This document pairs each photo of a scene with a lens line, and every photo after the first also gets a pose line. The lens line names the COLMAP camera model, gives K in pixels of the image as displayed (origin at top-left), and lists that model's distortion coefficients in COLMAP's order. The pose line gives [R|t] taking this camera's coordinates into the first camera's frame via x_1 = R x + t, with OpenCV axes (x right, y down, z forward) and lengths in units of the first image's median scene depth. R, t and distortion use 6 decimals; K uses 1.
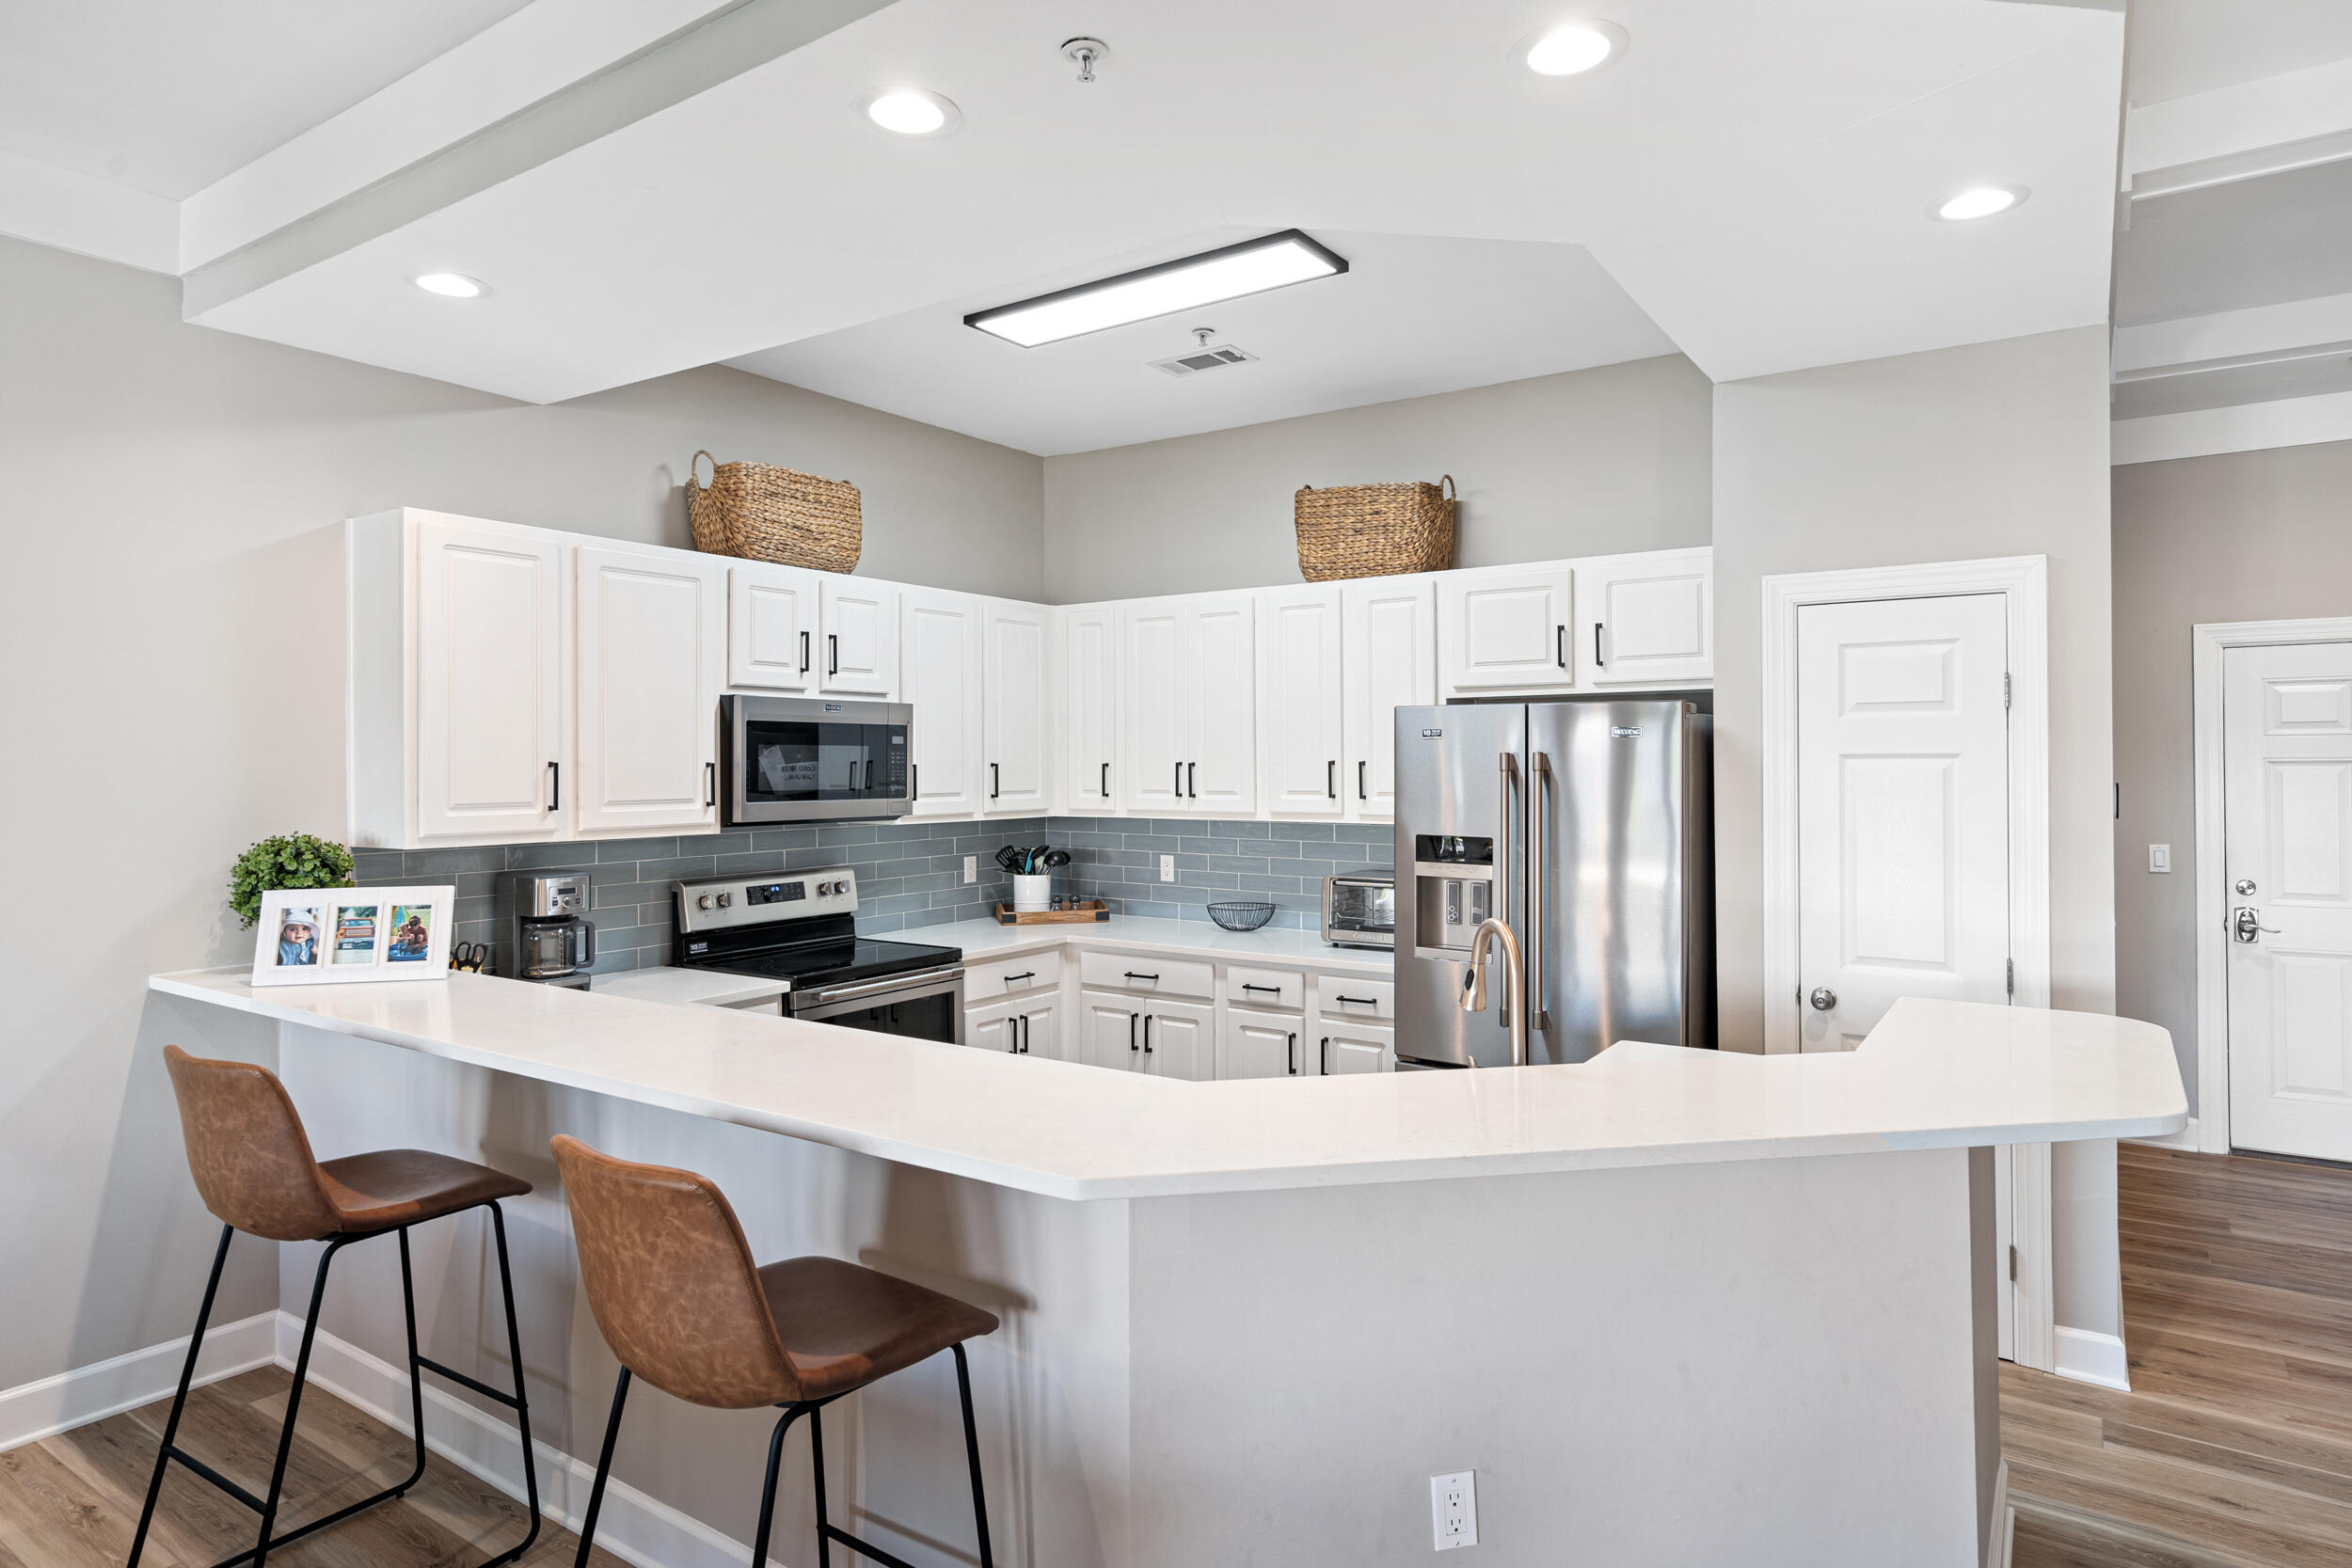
lens RADIAL K [[1320.7, 0, 1180.7], [0, 1320.7, 756.9], [0, 0, 1]] dist [0.005743, -0.000403]
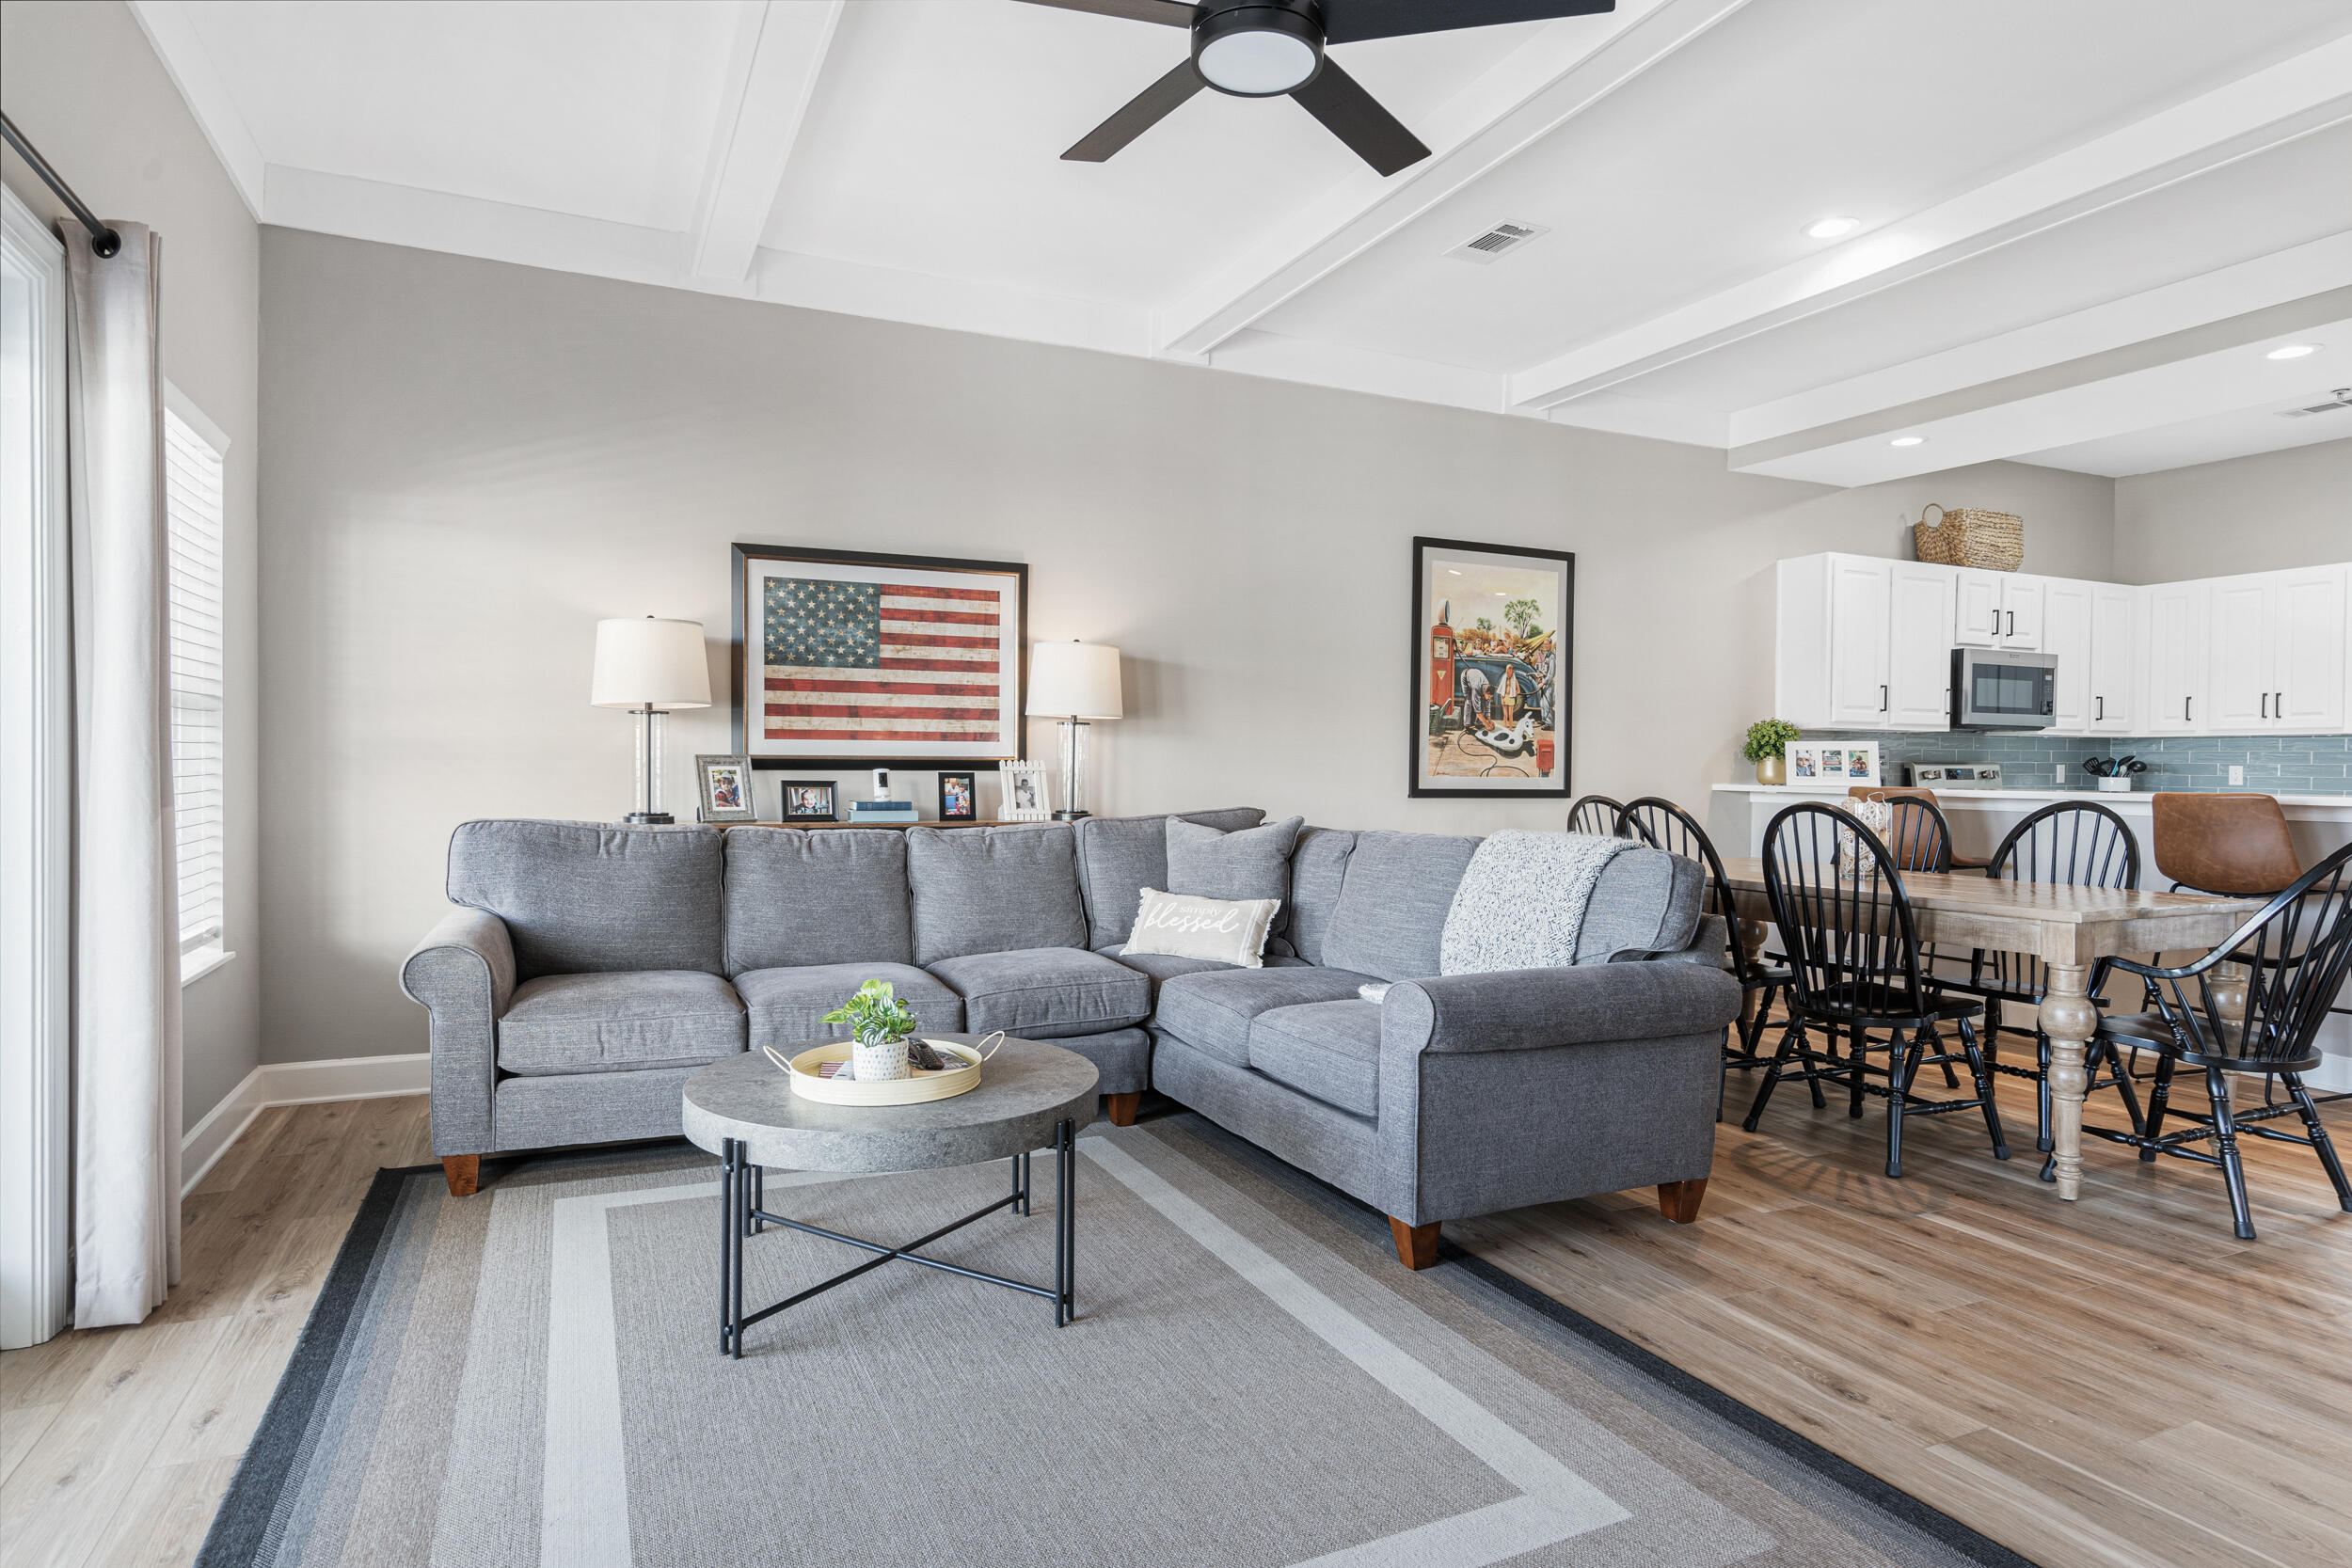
lens RADIAL K [[1275.8, 0, 1174.7], [0, 1275.8, 790.9], [0, 0, 1]] dist [0.004096, -0.001297]
pose [[0.856686, 0.019160, -0.515482, -0.339543], [-0.007277, 0.999659, 0.025063, 0.096109], [0.515786, -0.017720, 0.856534, -0.870829]]
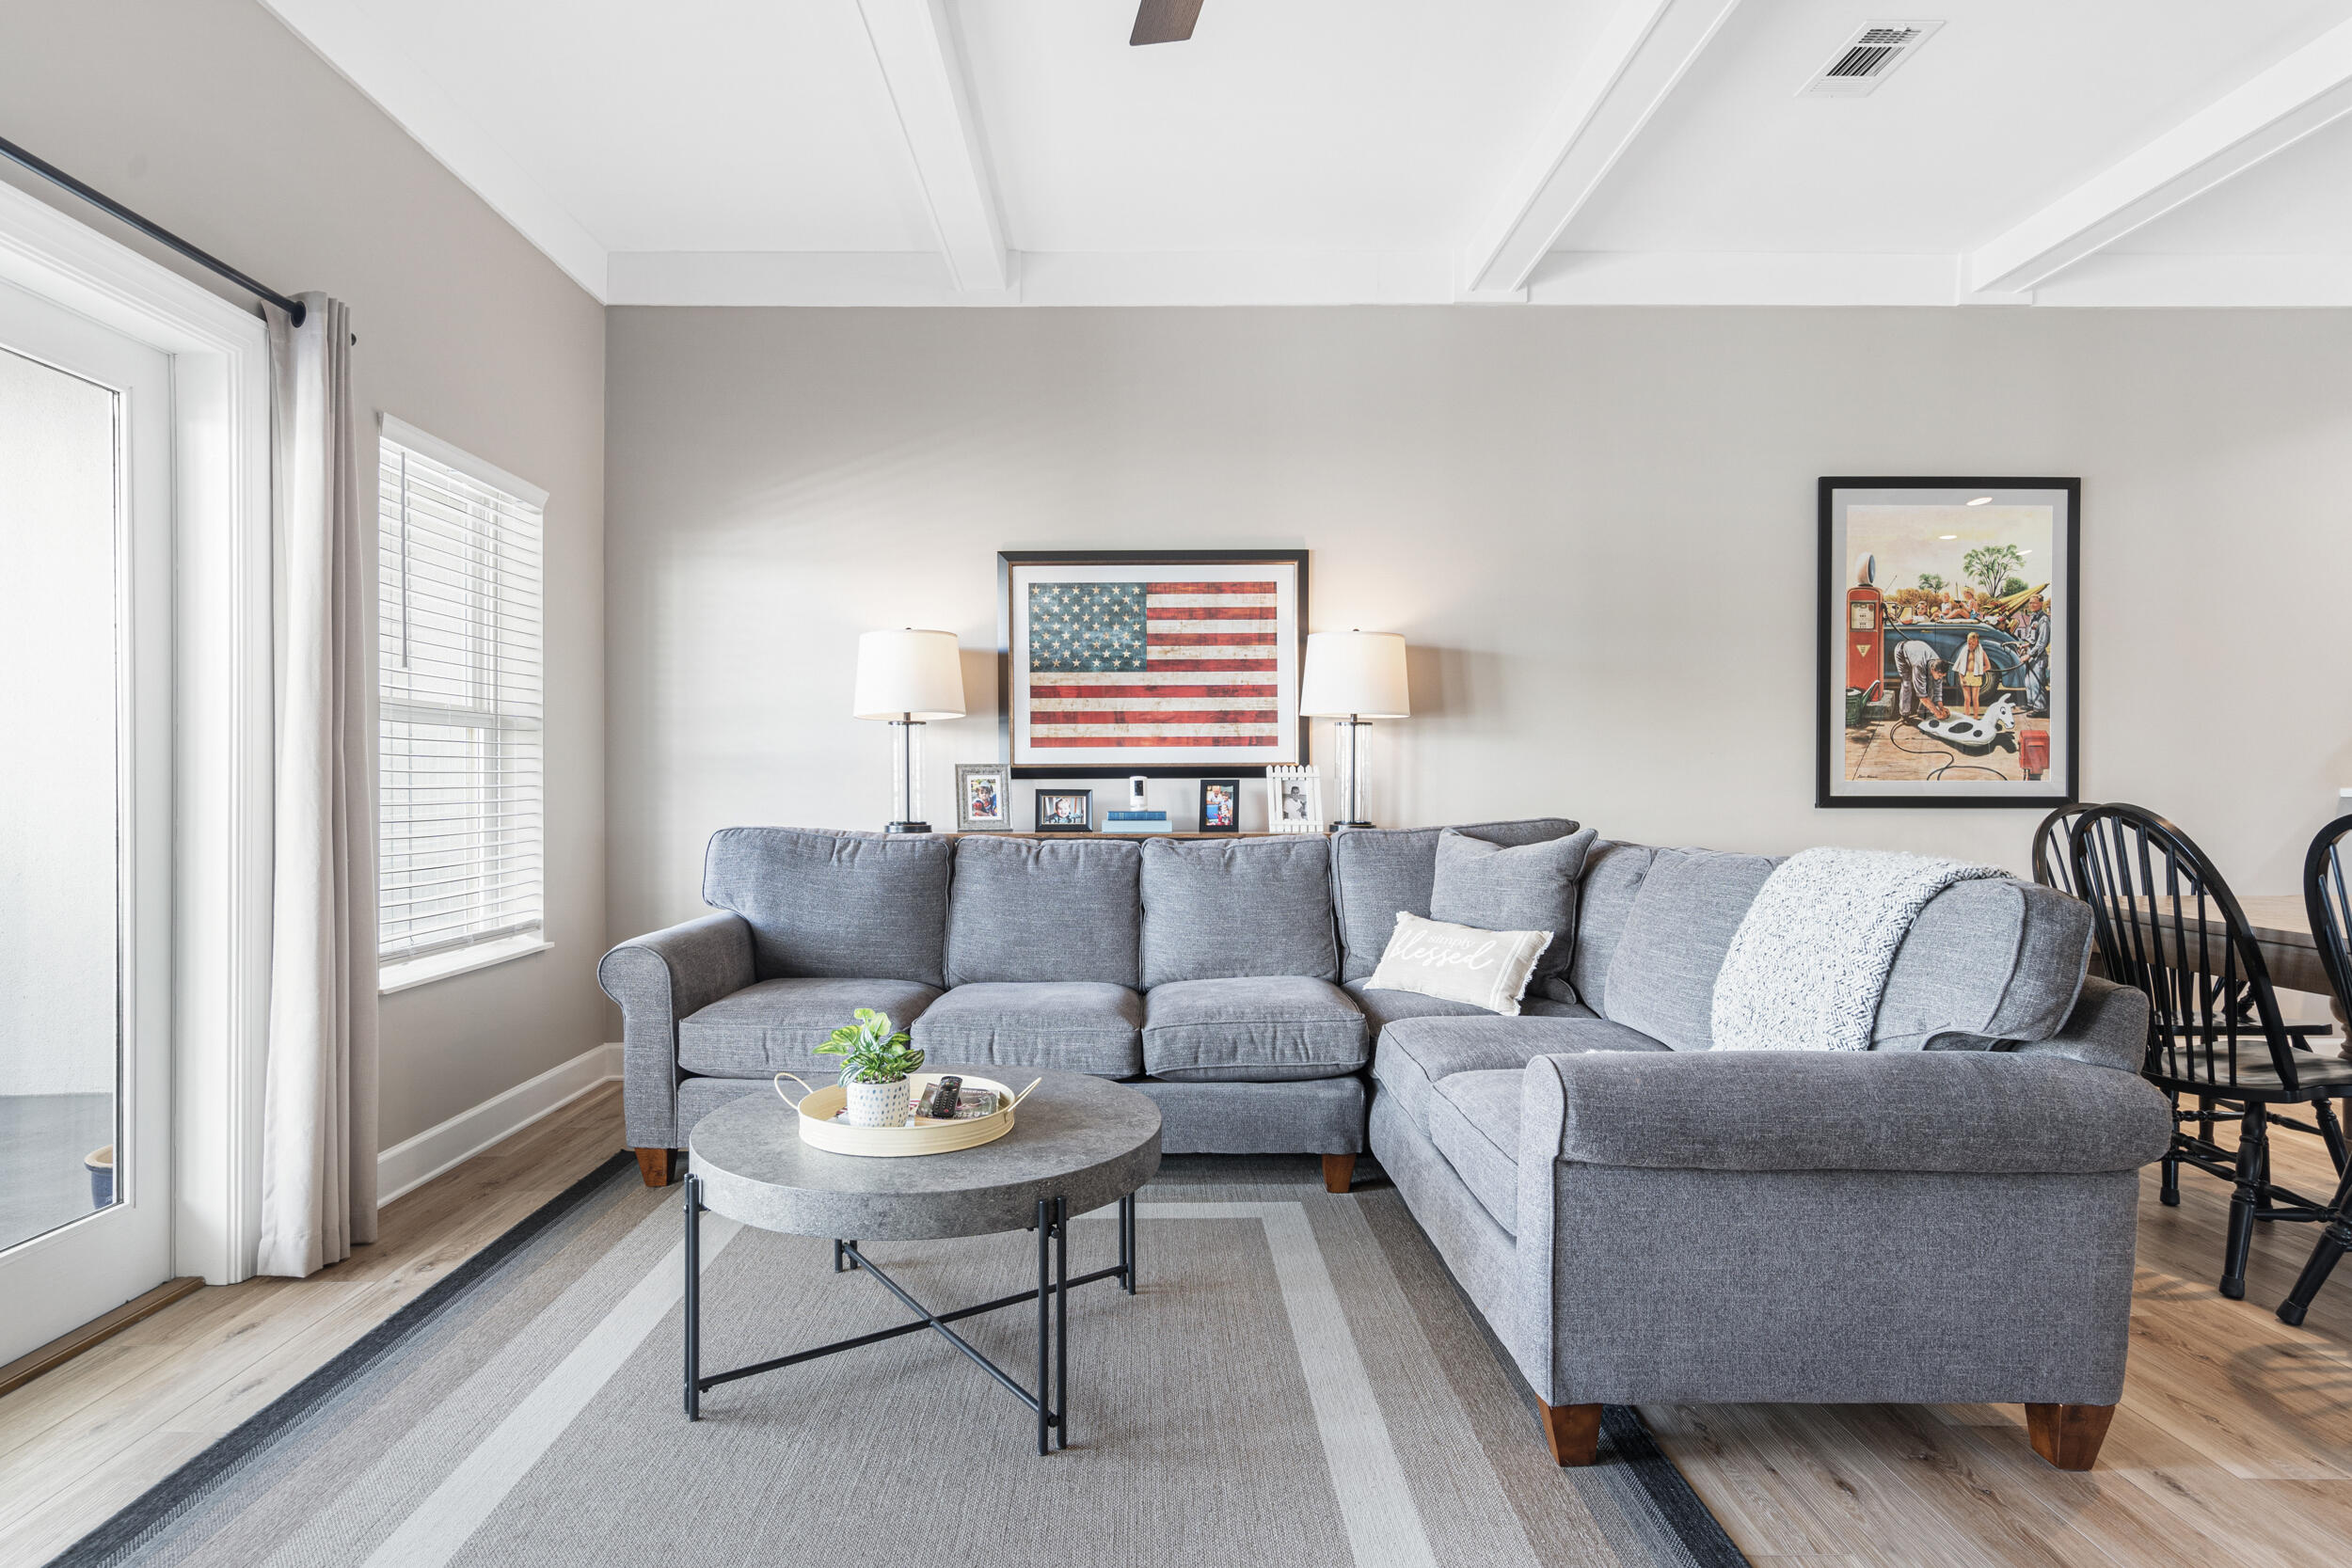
lens RADIAL K [[1199.9, 0, 1274.7], [0, 1199.9, 794.4], [0, 0, 1]] dist [0.002858, 0.001455]
pose [[0.569068, 0.007578, -0.822256, -0.257590], [0.005821, 0.999895, 0.013243, 0.108195], [0.822270, -0.012323, 0.568964, -0.538815]]
